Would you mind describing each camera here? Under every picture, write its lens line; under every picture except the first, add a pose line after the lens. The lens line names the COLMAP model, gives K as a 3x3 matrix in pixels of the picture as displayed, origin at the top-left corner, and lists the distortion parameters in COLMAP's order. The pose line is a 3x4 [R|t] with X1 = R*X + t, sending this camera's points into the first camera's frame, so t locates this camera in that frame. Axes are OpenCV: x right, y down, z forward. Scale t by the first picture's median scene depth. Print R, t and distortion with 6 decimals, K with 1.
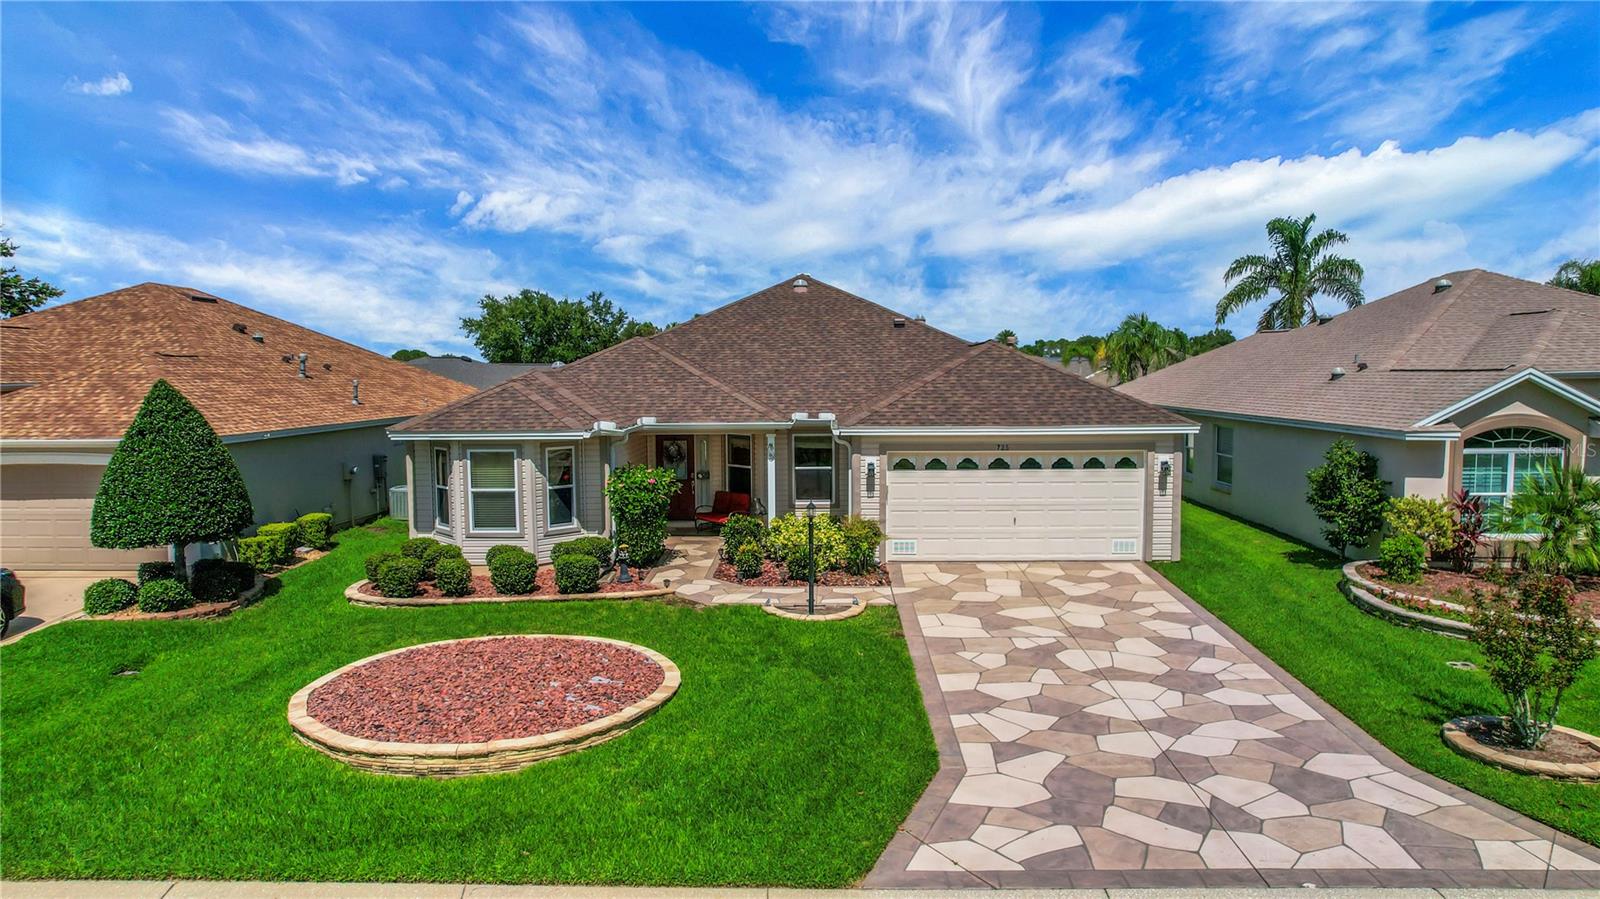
lens RADIAL K [[1026.2, 0, 797.2], [0, 1026.2, 450.9], [0, 0, 1]] dist [-0.060011, 0.053785]
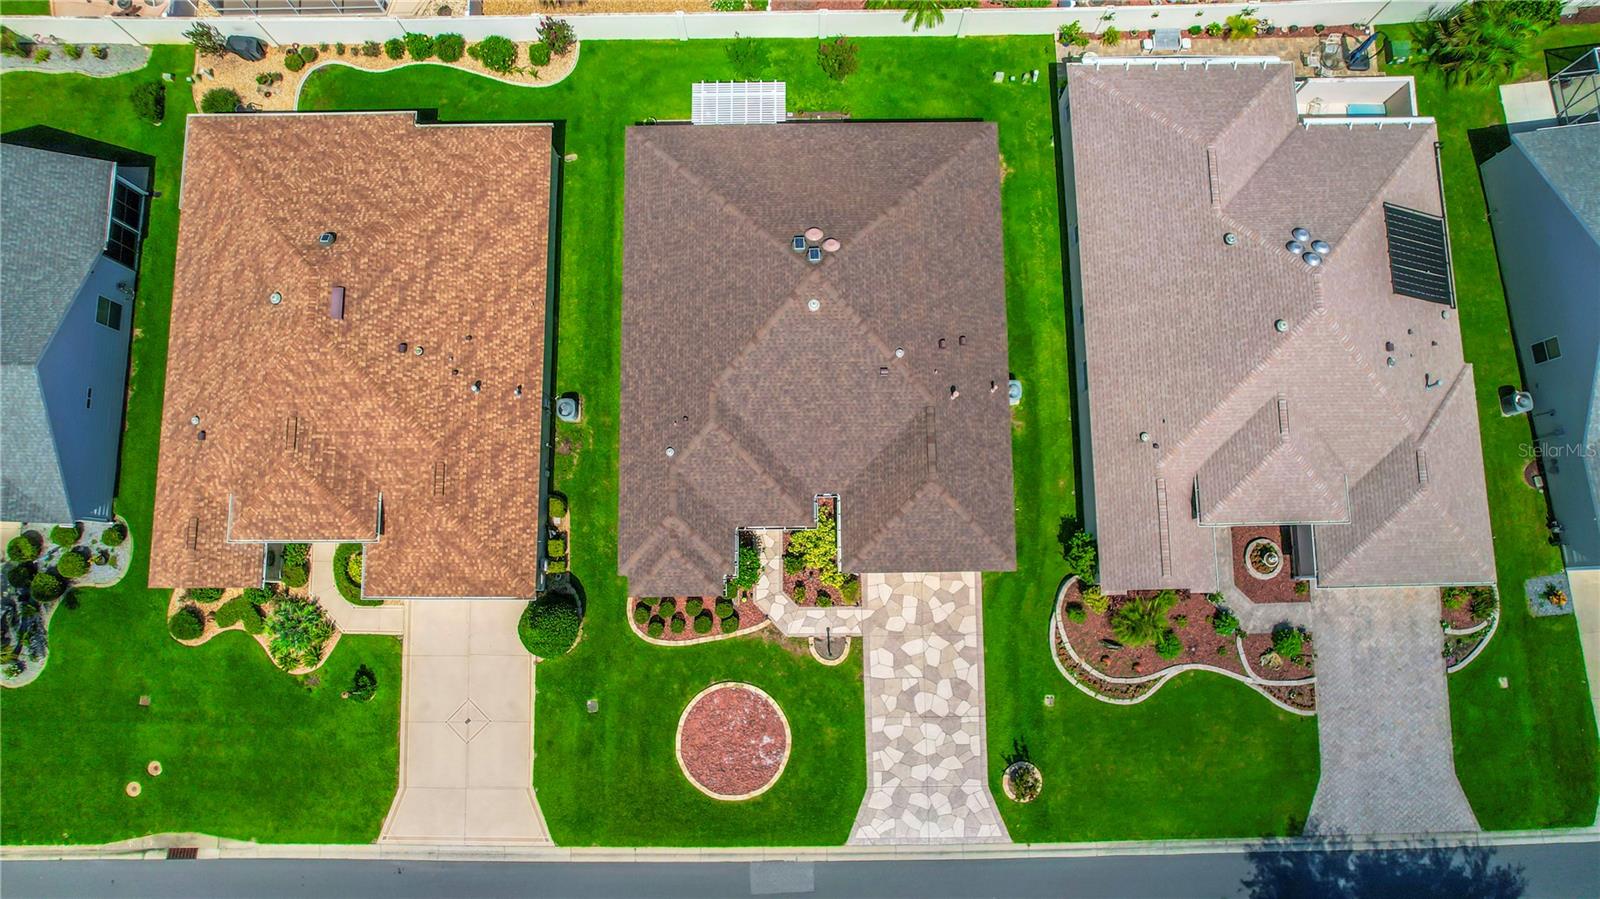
lens RADIAL K [[1026.2, 0, 801.9], [0, 1026.2, 438.1], [0, 0, 1]] dist [-0.060011, 0.053785]
pose [[0.999071, -0.040920, 0.013547, -0.061737], [-0.004202, 0.220328, 0.975417, -2.249909], [-0.042899, -0.974567, 0.219951, 0.874408]]
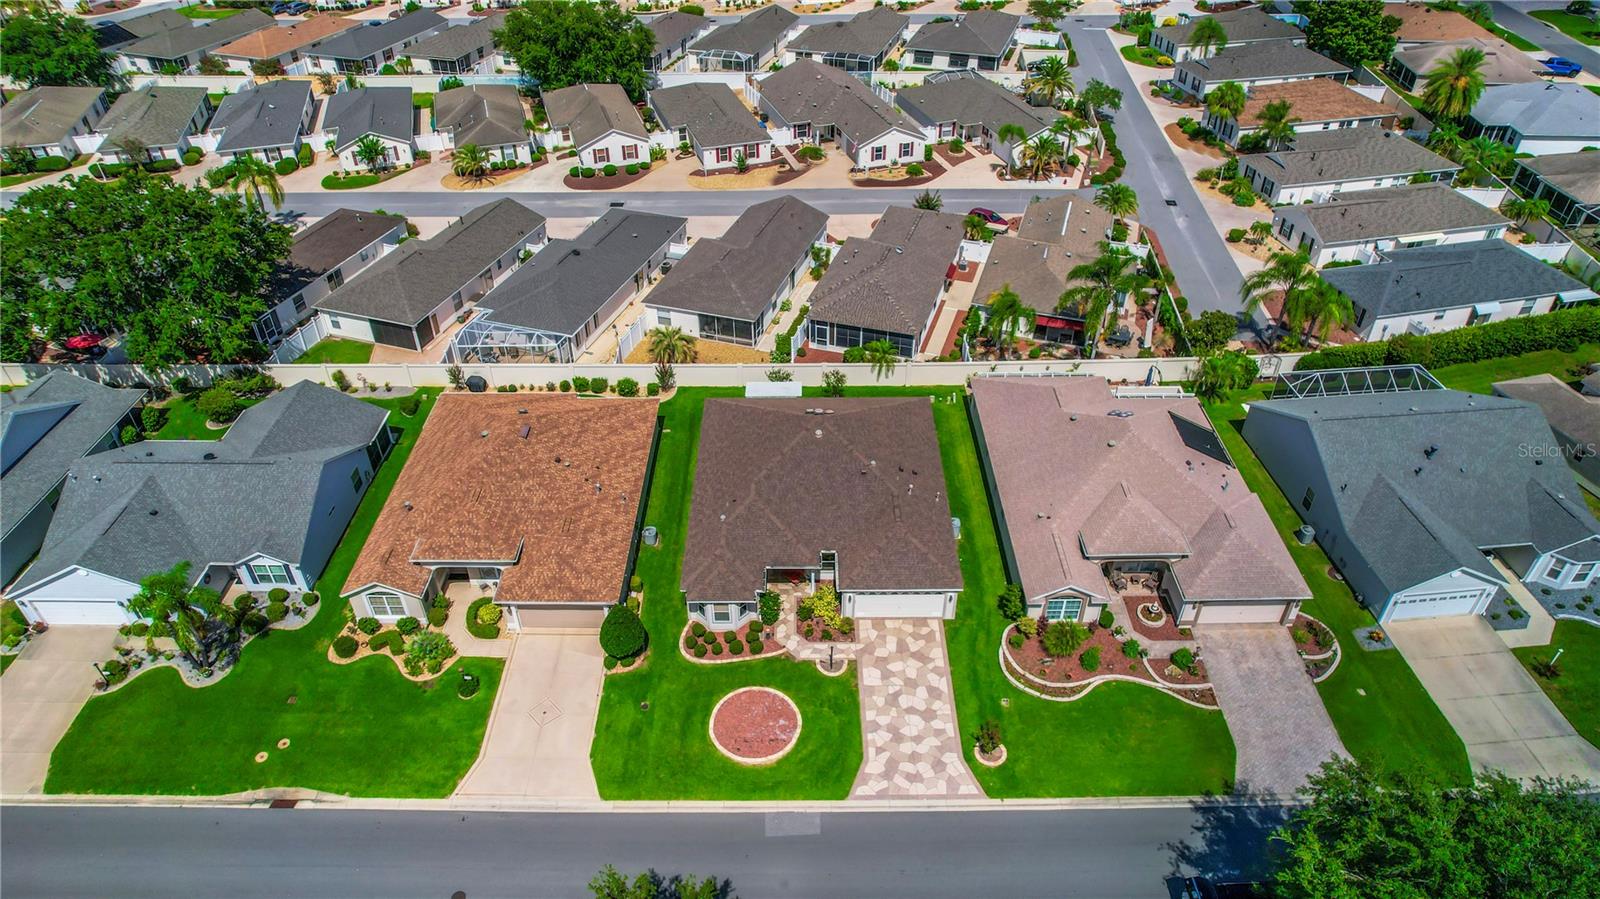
lens RADIAL K [[1026.2, 0, 799.1], [0, 1026.2, 449.9], [0, 0, 1]] dist [-0.060011, 0.053785]
pose [[0.999513, -0.015960, 0.026800, -0.155405], [-0.000925, 0.843644, 0.536902, -2.048952], [-0.031179, -0.536666, 0.843219, -1.315560]]
